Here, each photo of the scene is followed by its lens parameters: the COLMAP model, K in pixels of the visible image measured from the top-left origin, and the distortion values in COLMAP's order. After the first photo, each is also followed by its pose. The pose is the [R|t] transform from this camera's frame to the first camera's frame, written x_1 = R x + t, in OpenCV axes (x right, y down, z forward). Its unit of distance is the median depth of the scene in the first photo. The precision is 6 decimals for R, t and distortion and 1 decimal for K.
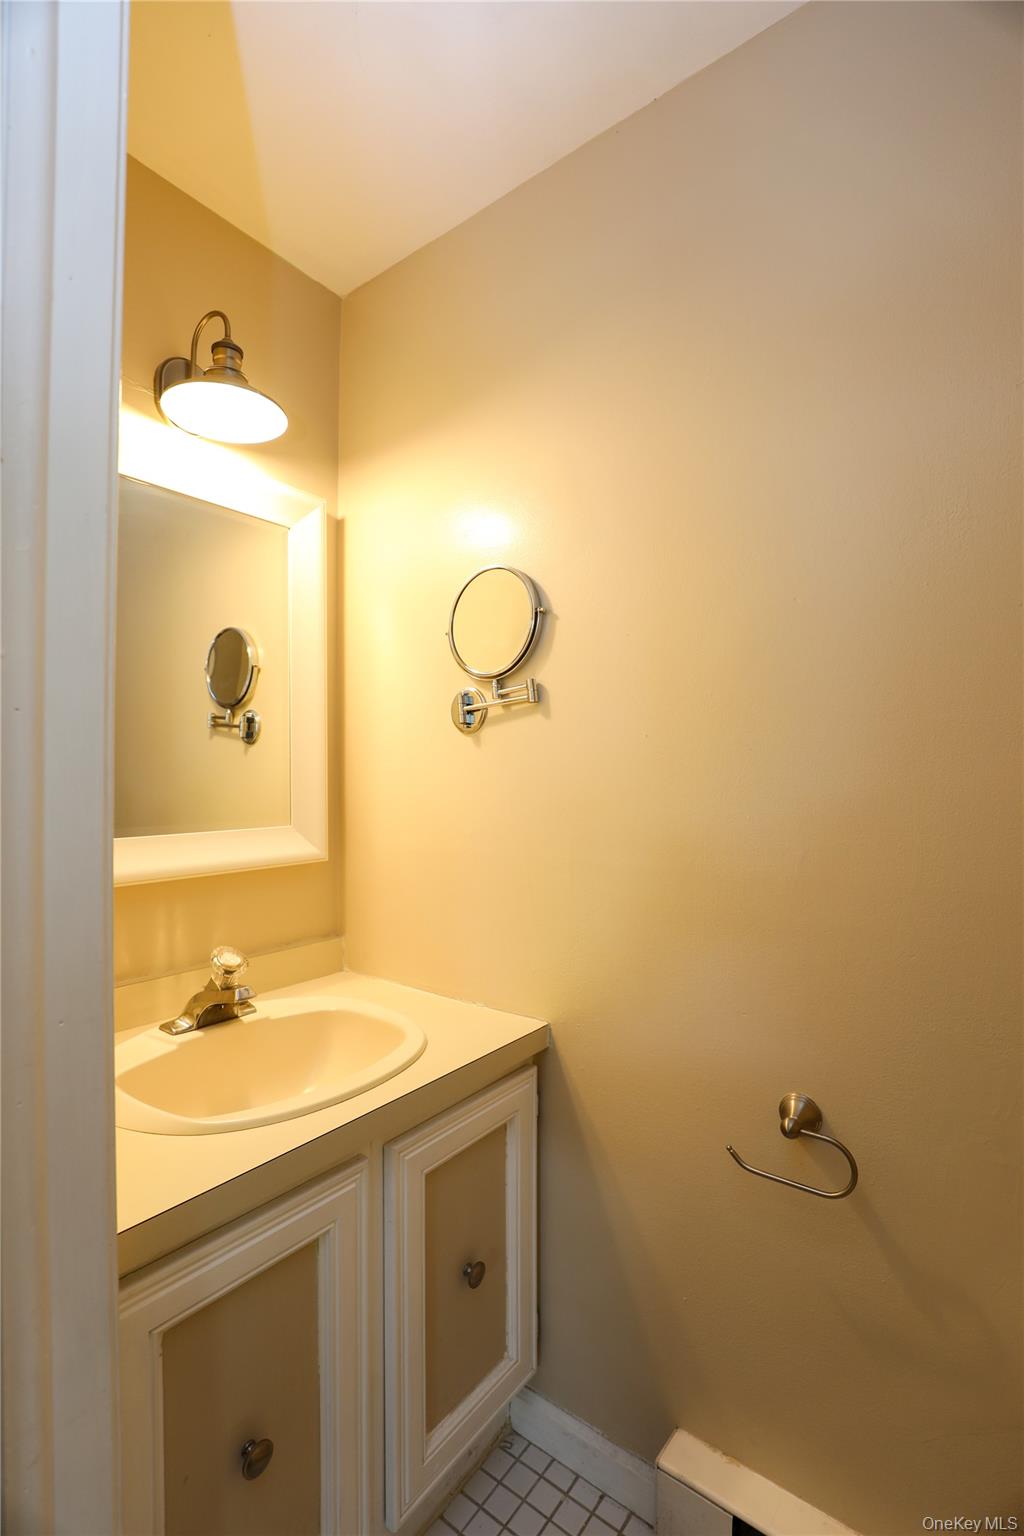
lens RADIAL K [[697.3, 0, 513.8], [0, 697.3, 778.4], [0, 0, 1]] dist [-0.043357, 0.009614]
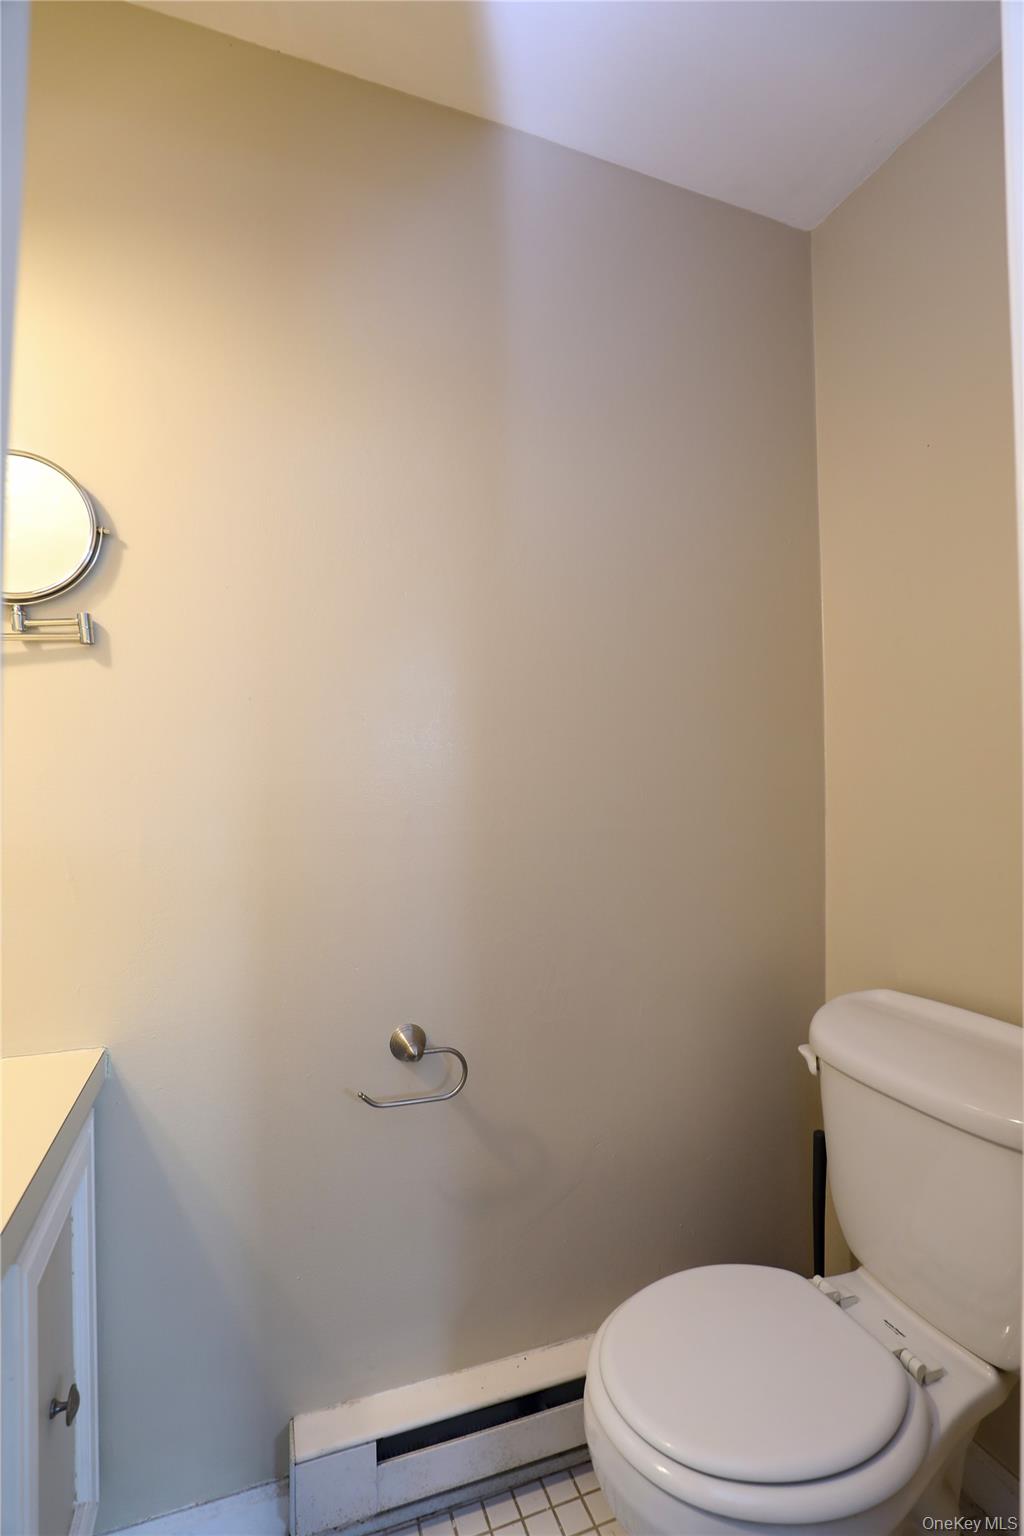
lens RADIAL K [[697.3, 0, 513.8], [0, 697.3, 778.4], [0, 0, 1]] dist [-0.043357, 0.009614]
pose [[0.544308, 0.015717, 0.838738, -0.358399], [-0.000878, 0.999835, -0.018165, 0.056614], [-0.838885, 0.009151, 0.544232, 0.176777]]
